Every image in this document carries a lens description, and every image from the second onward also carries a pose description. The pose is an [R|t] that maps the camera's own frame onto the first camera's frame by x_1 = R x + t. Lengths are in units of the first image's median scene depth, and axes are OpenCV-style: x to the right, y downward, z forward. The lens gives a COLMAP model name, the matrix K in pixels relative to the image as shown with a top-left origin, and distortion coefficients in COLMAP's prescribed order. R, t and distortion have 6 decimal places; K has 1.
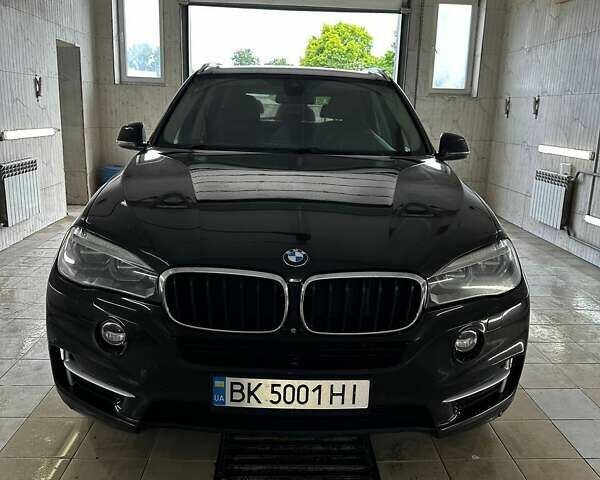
lens RADIAL K [[573.3, 0, 307.7], [0, 573.3, 239.5], [0, 0, 1]] dist [0.014779, -0.015166]
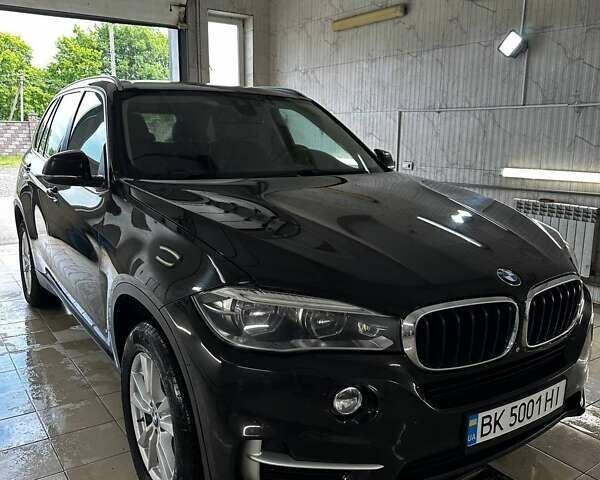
lens RADIAL K [[573.3, 0, 307.7], [0, 573.3, 239.5], [0, 0, 1]] dist [0.014779, -0.015166]
pose [[0.841649, -0.120492, 0.526412, -0.837044], [0.133467, 0.990962, 0.013432, -0.094694], [-0.523273, 0.058953, 0.850124, 0.318501]]
